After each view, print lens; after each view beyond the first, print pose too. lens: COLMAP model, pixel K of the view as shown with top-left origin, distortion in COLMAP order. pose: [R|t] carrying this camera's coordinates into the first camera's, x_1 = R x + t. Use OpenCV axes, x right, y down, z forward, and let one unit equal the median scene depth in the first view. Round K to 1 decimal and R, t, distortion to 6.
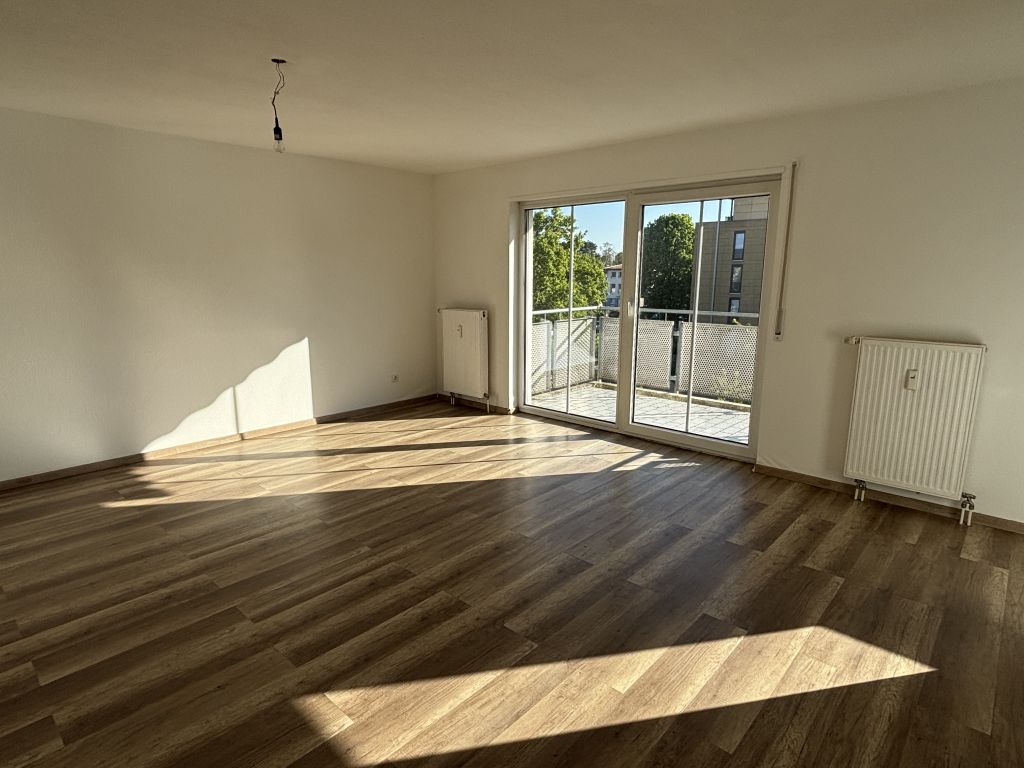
lens RADIAL K [[568.6, 0, 504.2], [0, 568.6, 382.5], [0, 0, 1]] dist [0.002994, 0.005033]
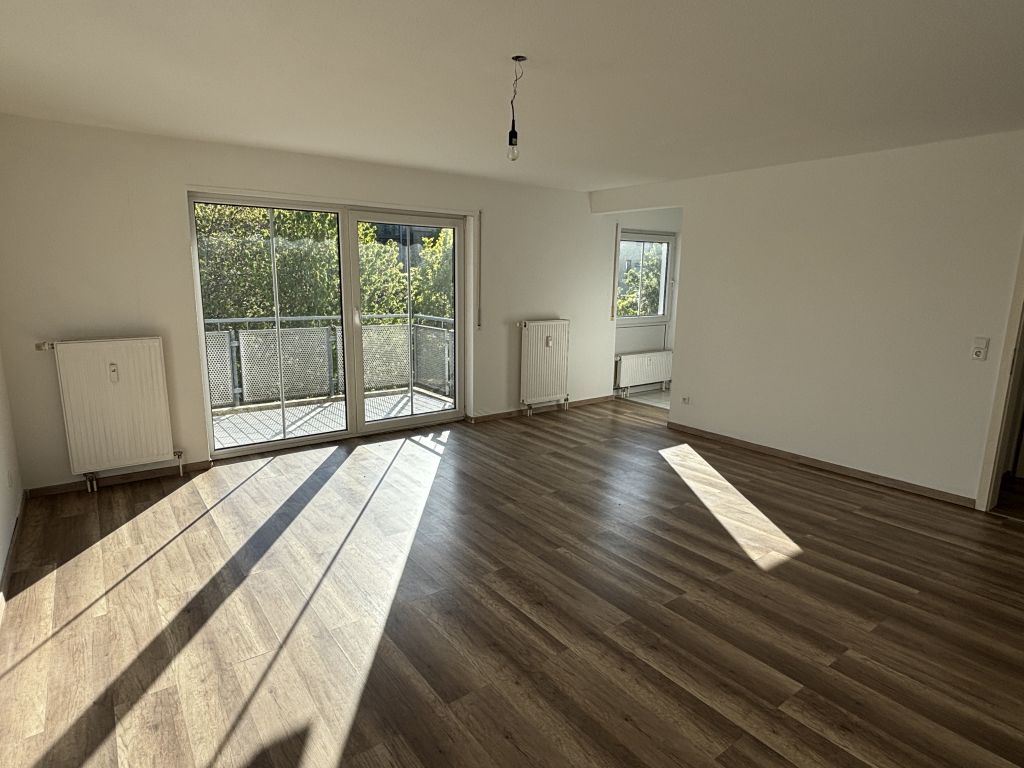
lens RADIAL K [[568.6, 0, 511.8], [0, 568.6, 382.1], [0, 0, 1]] dist [0.002994, 0.005033]
pose [[0.182927, -0.180500, 0.966415, -0.951987], [0.176151, 0.973111, 0.148408, -0.146106], [-0.967217, 0.143087, 0.209804, 0.632858]]
